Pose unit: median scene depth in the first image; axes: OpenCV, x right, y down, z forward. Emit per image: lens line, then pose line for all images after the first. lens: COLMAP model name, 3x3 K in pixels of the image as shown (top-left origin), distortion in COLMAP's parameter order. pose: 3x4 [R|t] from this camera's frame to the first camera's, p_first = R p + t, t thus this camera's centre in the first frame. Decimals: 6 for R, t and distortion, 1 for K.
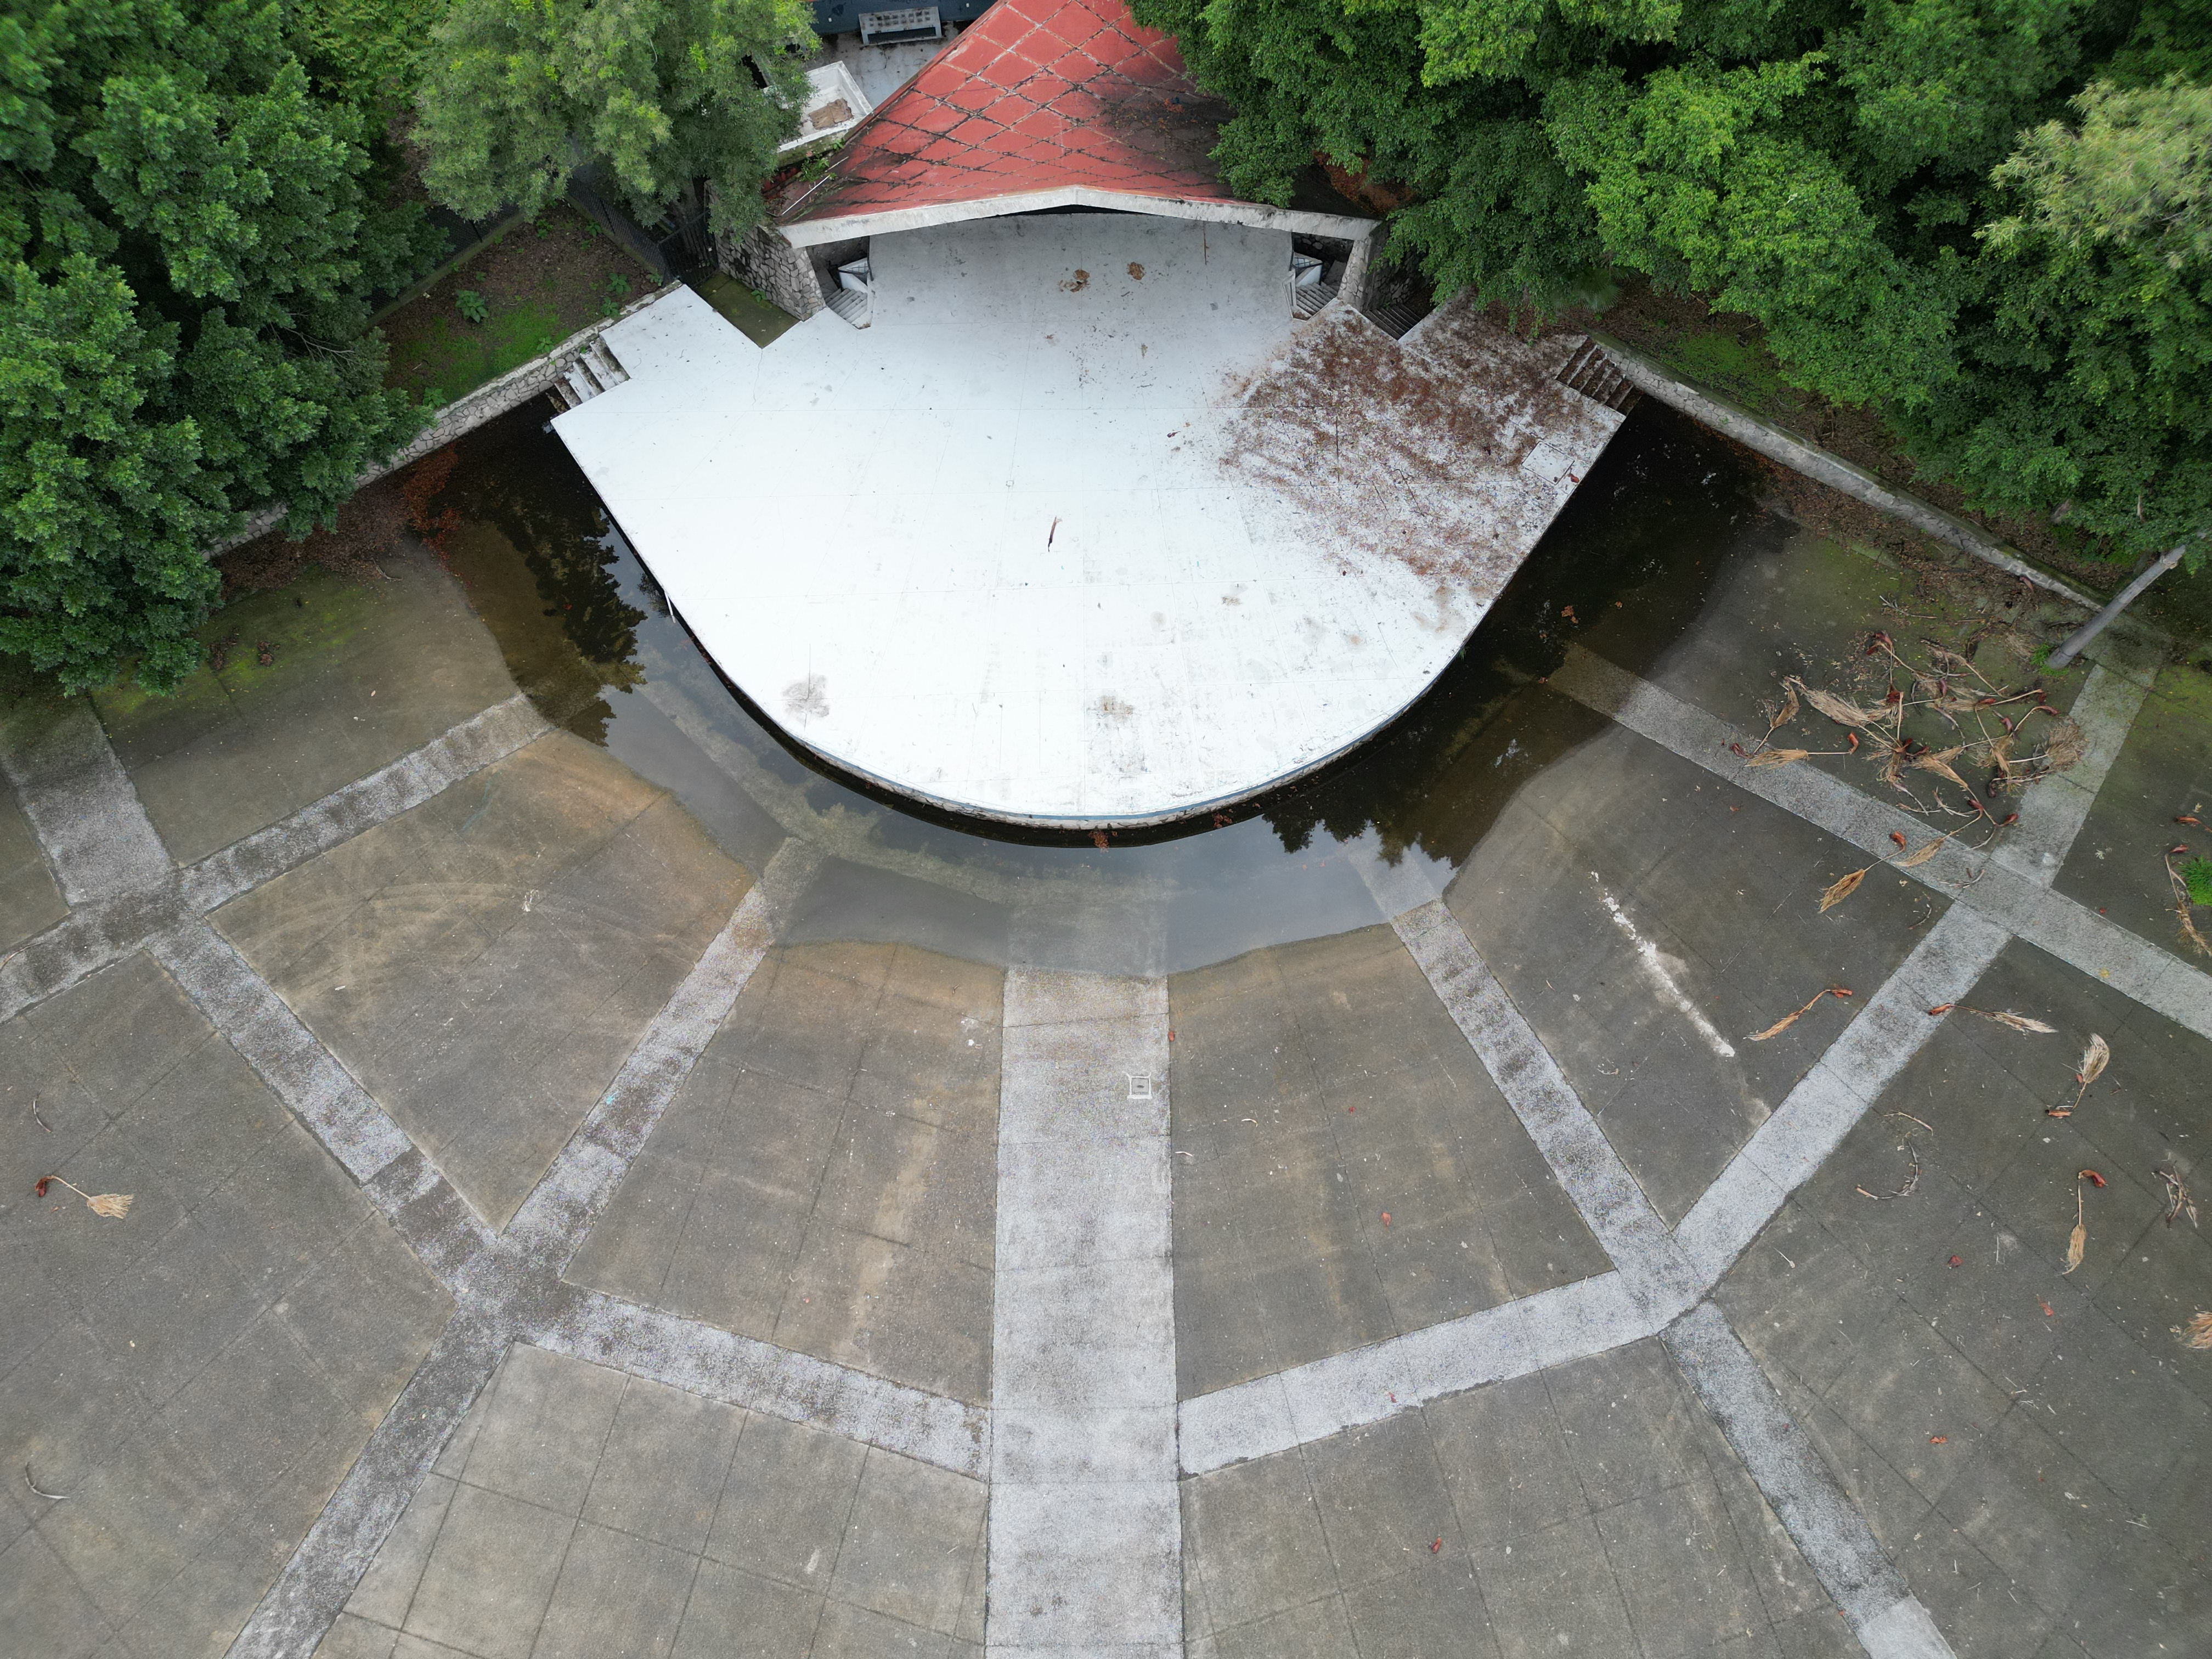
lens RADIAL K [[1543.3, 0, 1104.1], [0, 1543.3, 831.6], [0, 0, 1]] dist [0.079711, -0.081522]
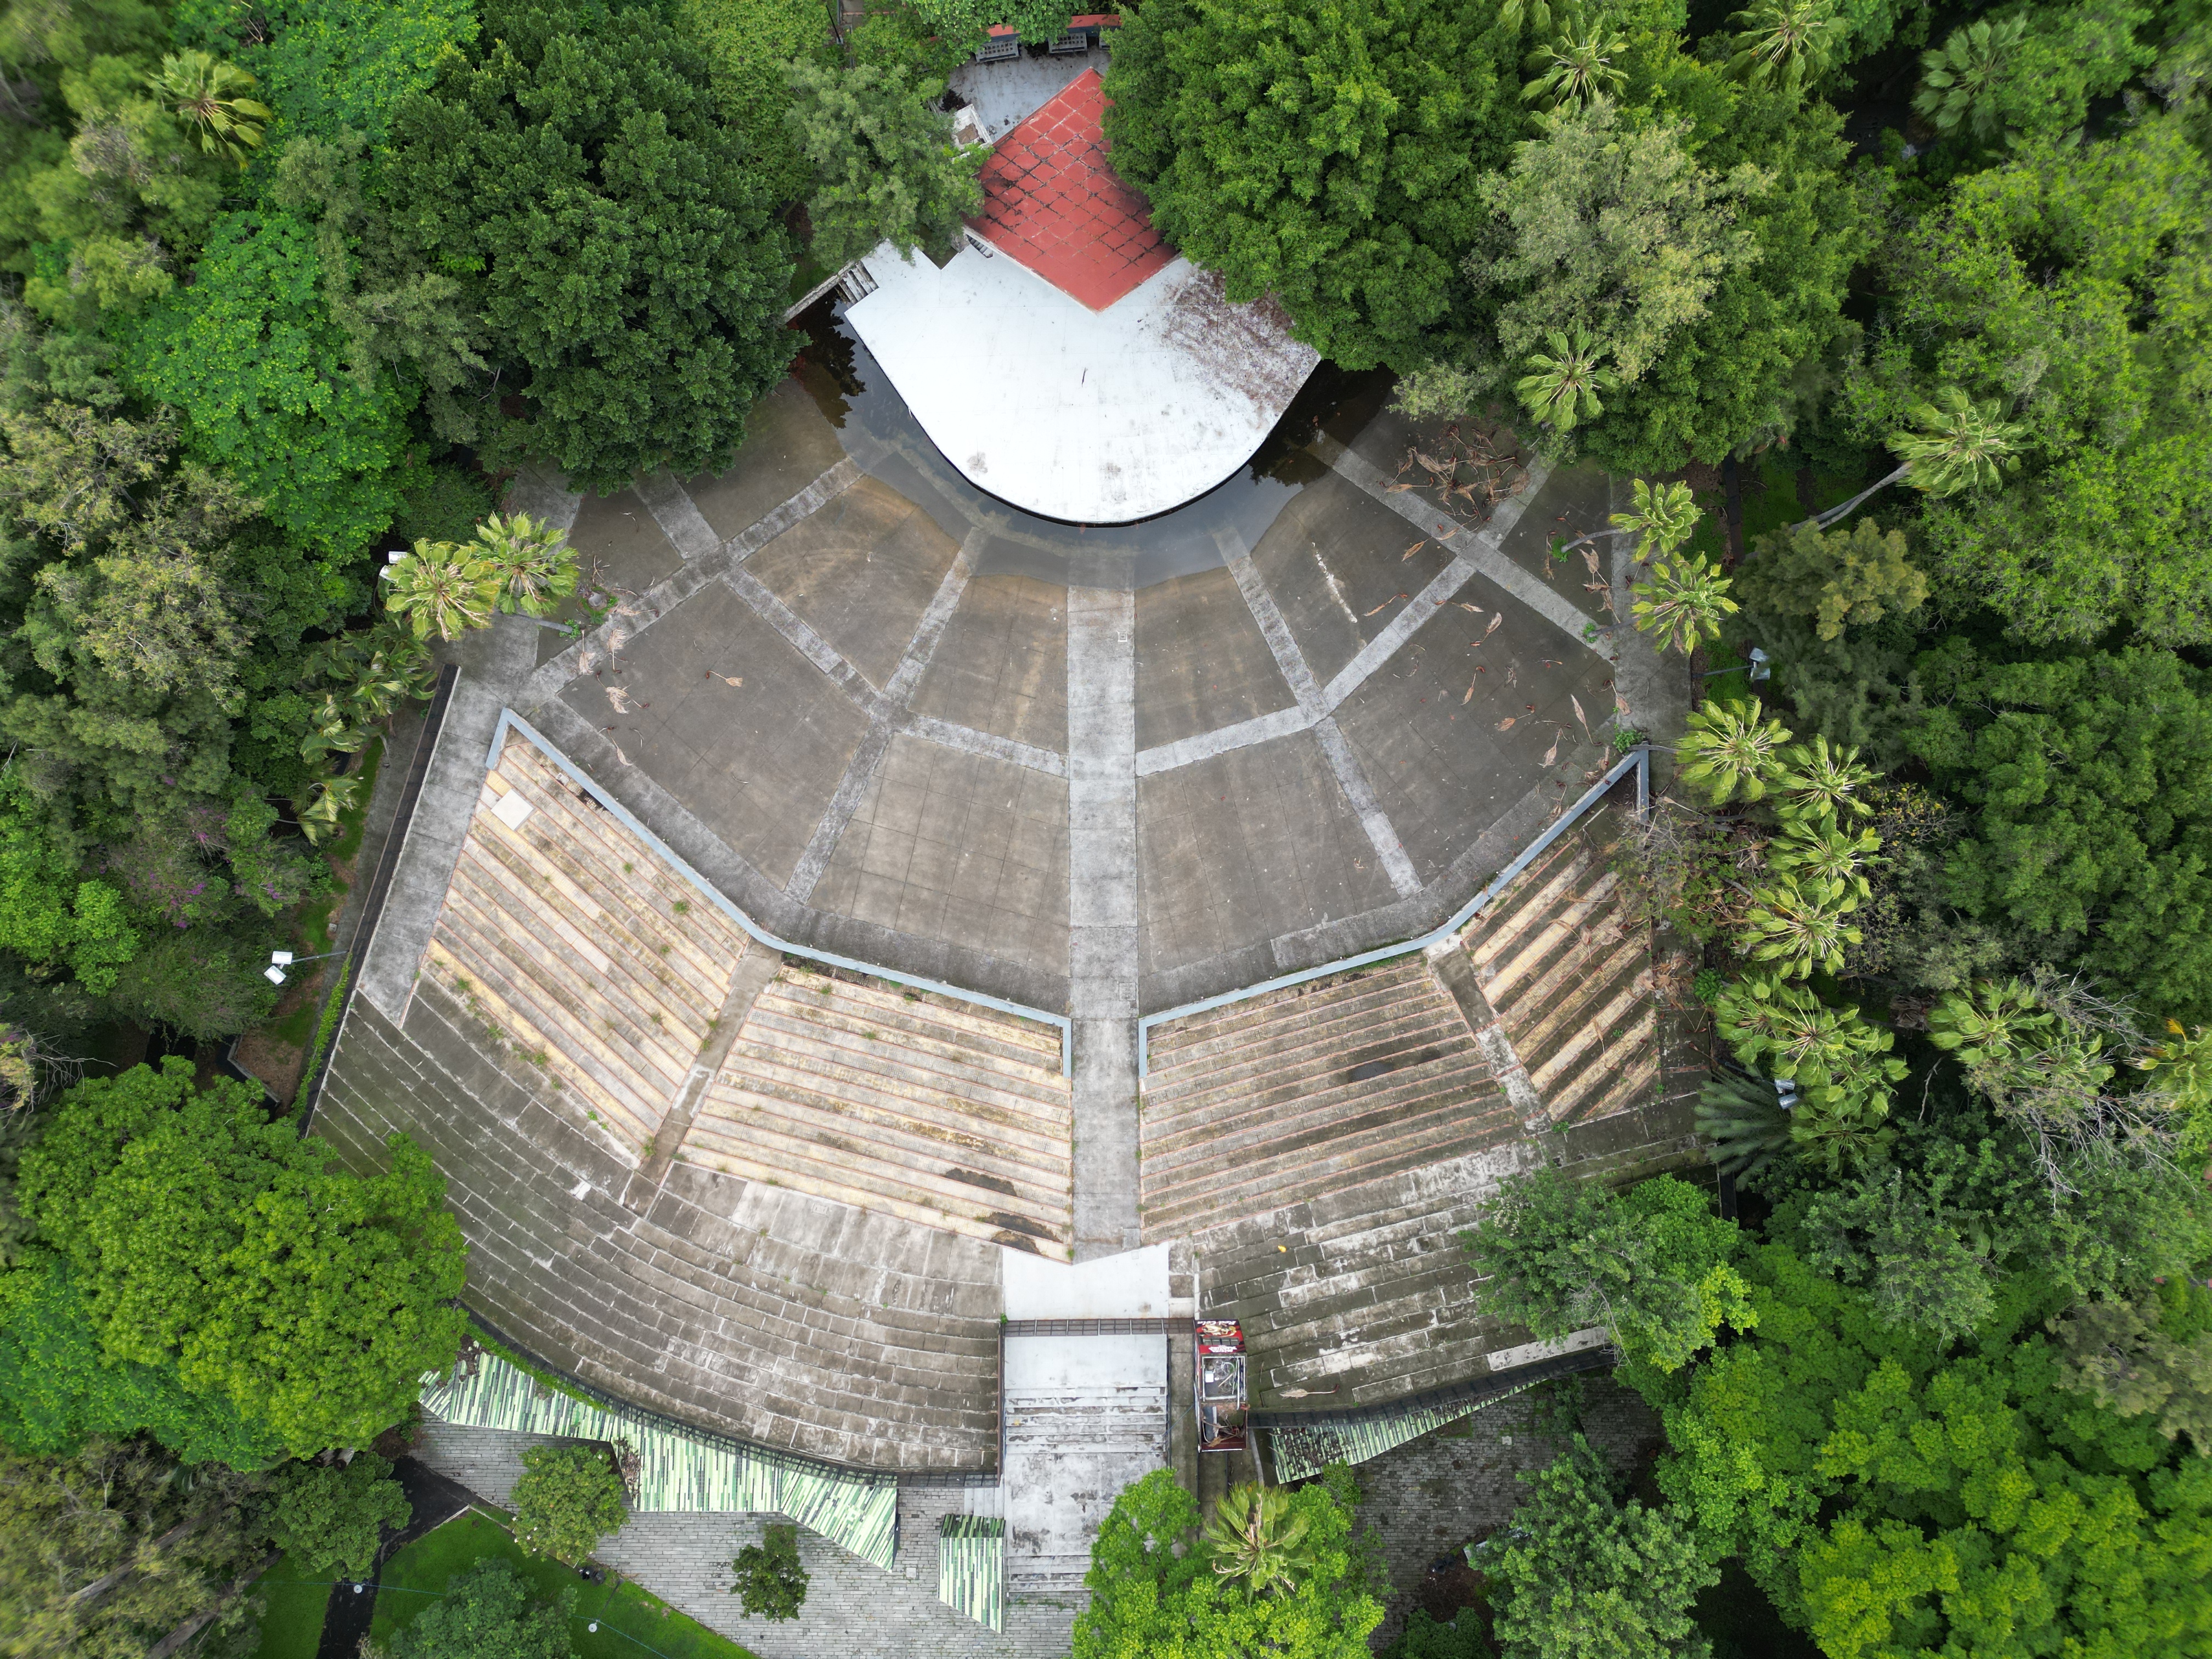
lens RADIAL K [[1543.3, 0, 1101.4], [0, 1543.3, 841.2], [0, 0, 1]] dist [0.079711, -0.081522]
pose [[0.999993, -0.003633, 0.001257, -0.015747], [0.002786, 0.910132, 0.414308, -0.569097], [-0.002649, -0.414302, 0.910136, -1.416933]]
